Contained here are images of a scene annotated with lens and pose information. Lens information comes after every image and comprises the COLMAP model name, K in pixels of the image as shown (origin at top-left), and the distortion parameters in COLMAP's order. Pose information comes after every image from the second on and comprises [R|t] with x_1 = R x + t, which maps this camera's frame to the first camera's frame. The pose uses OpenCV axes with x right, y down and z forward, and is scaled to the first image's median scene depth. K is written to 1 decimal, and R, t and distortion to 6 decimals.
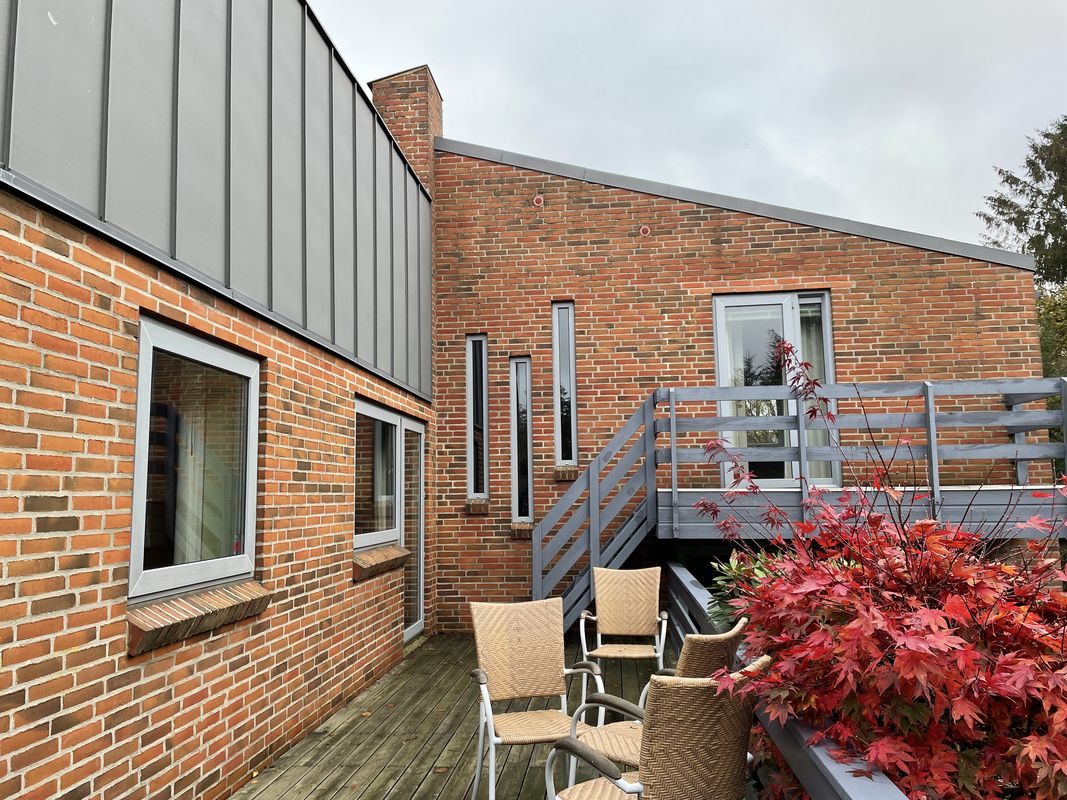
lens RADIAL K [[803.5, 0, 537.2], [0, 803.5, 395.9], [0, 0, 1]] dist [0.104505, -0.135864]
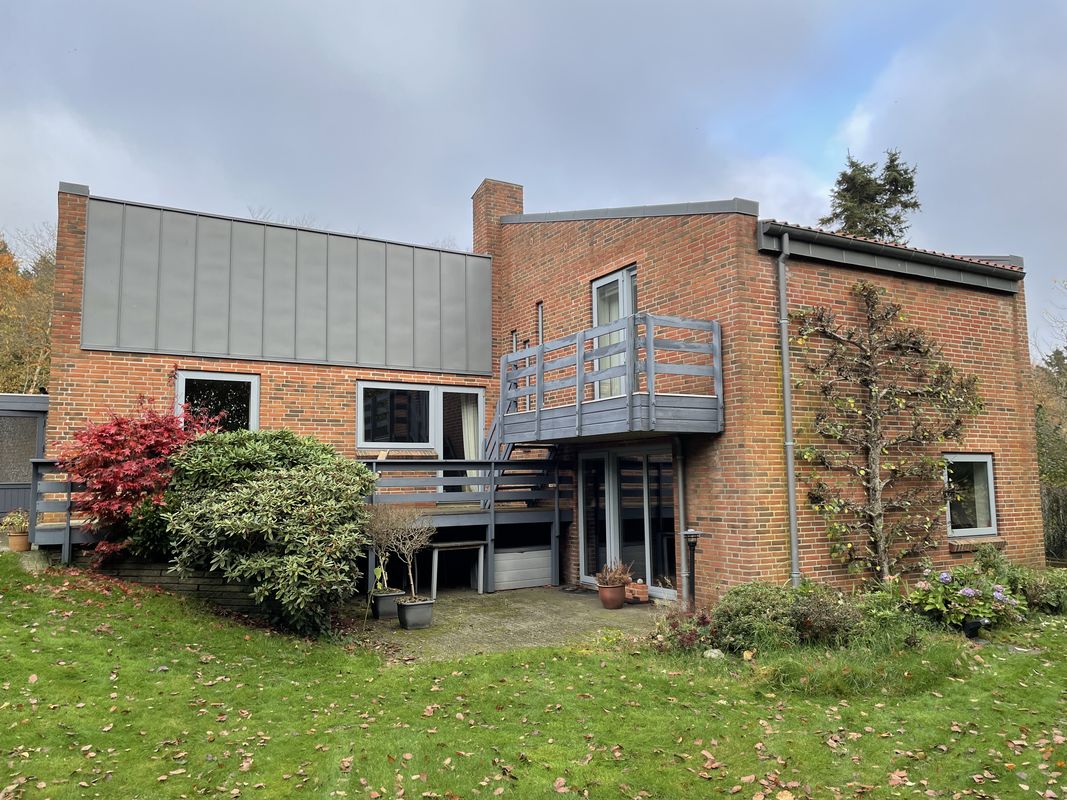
lens RADIAL K [[803.5, 0, 537.2], [0, 803.5, 395.9], [0, 0, 1]] dist [0.104505, -0.135864]
pose [[0.559231, -0.076116, -0.825510, 1.358419], [0.101207, 0.994596, -0.023145, 0.103396], [0.822811, -0.070603, 0.563913, 0.099397]]
